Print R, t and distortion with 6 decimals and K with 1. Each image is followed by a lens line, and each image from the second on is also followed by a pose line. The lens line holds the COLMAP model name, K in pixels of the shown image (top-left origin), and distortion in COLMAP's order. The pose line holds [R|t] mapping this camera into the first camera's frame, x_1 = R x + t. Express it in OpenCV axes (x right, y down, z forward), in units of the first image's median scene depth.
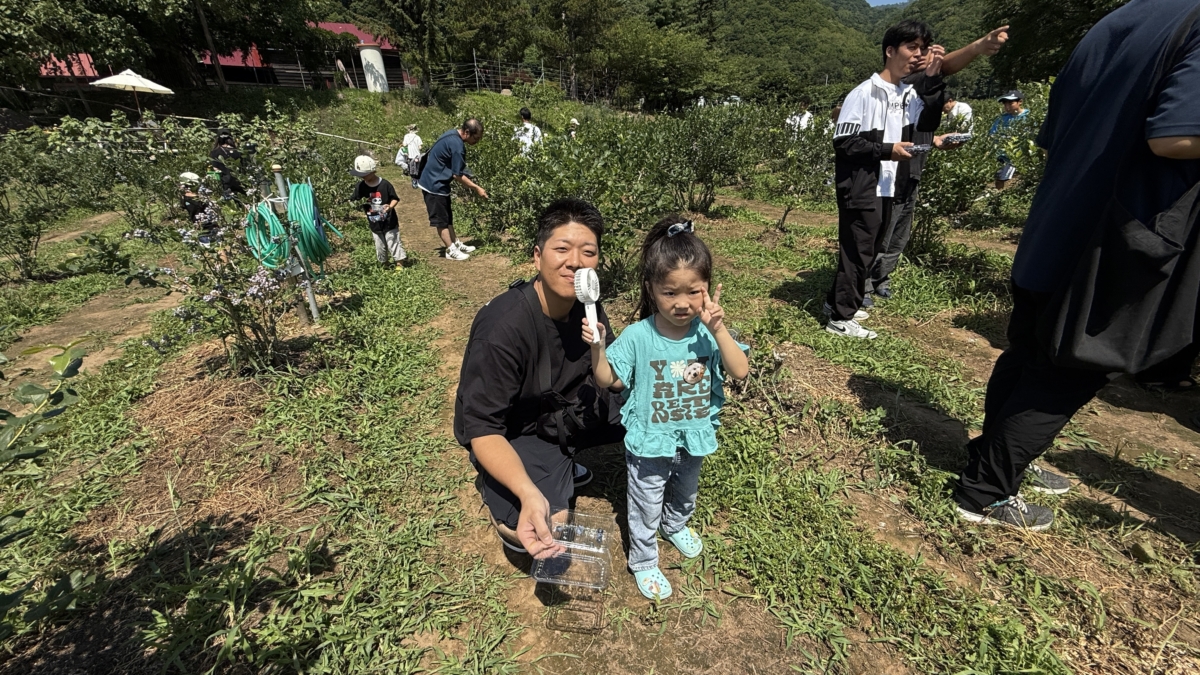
lens RADIAL K [[481.0, 0, 597.7], [0, 481.0, 337.9], [0, 0, 1]] dist [-0.001341, 0.000694]
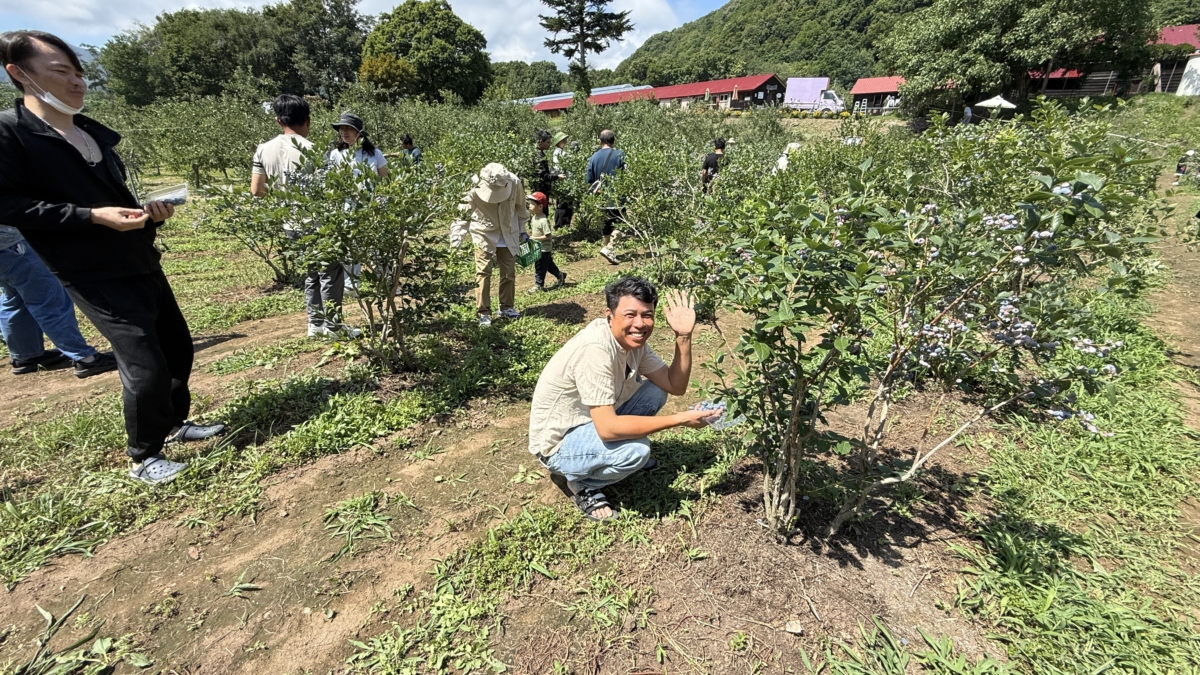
lens RADIAL K [[481.0, 0, 598.6], [0, 481.0, 337.3], [0, 0, 1]] dist [-0.001341, 0.000694]
pose [[0.349460, 0.392847, -0.850617, 0.228704], [-0.374363, 0.890784, 0.257598, 0.205623], [0.858912, 0.228419, 0.458361, -0.537126]]
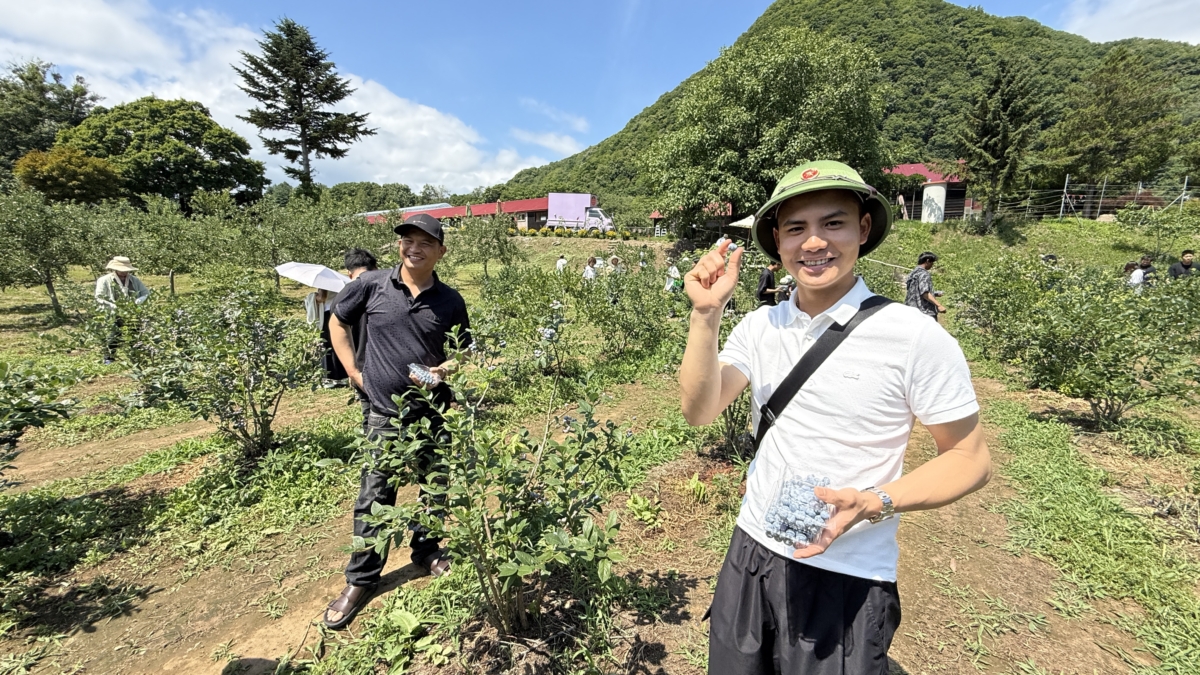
lens RADIAL K [[481.0, 0, 598.4], [0, 481.0, 337.1], [0, 0, 1]] dist [-0.001341, 0.000694]
pose [[0.557195, 0.177780, -0.811127, 0.035849], [-0.354807, 0.934126, -0.038992, 0.022456], [0.750763, 0.309519, 0.583568, -0.082527]]
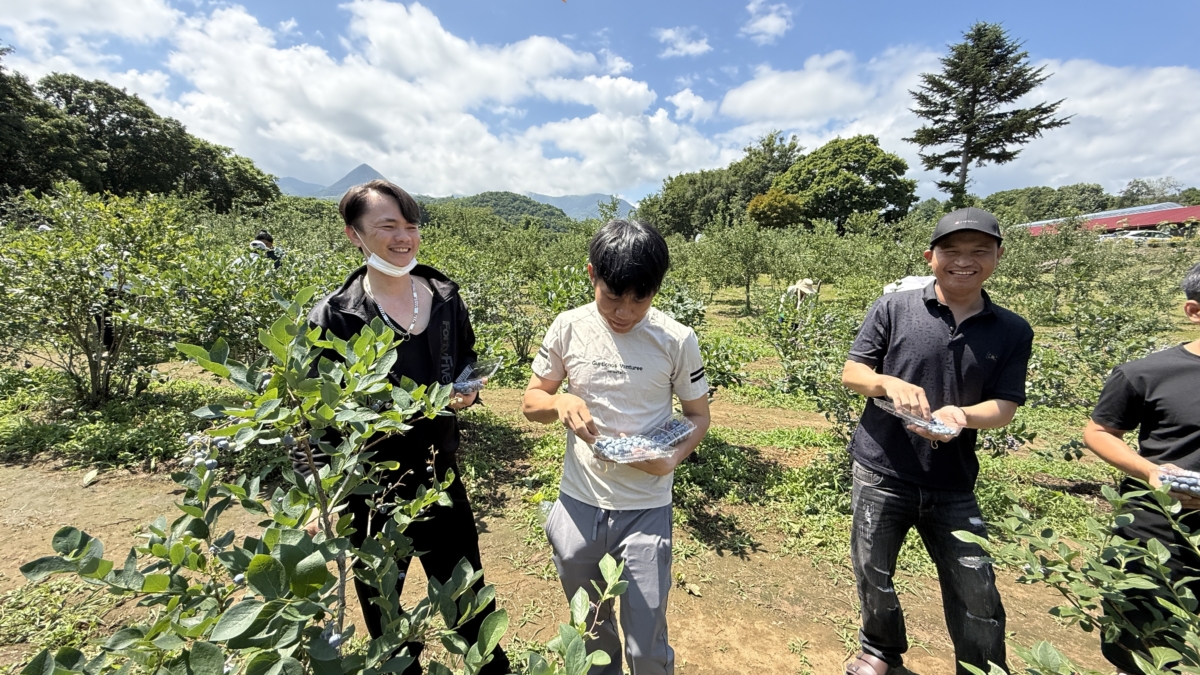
lens RADIAL K [[481.0, 0, 597.7], [0, 481.0, 336.3], [0, 0, 1]] dist [-0.001341, 0.000694]
pose [[-0.530602, 0.152474, -0.833794, 0.021936], [-0.348843, 0.857236, 0.378755, 0.026335], [0.772509, 0.491831, -0.401662, -0.086721]]
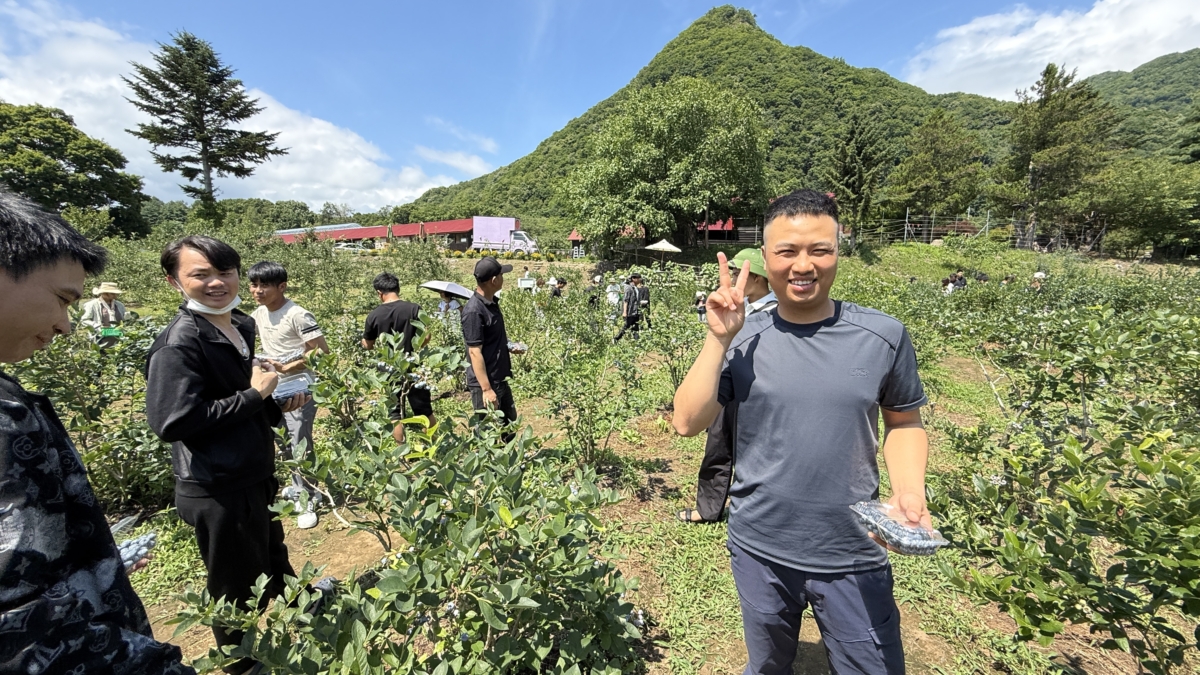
lens RADIAL K [[481.0, 0, 598.9], [0, 481.0, 336.1], [0, 0, 1]] dist [-0.001341, 0.000694]
pose [[0.695488, 0.124060, -0.707747, 0.071943], [-0.306835, 0.941937, -0.136409, 0.044925], [0.649730, 0.312032, 0.693172, -0.141058]]
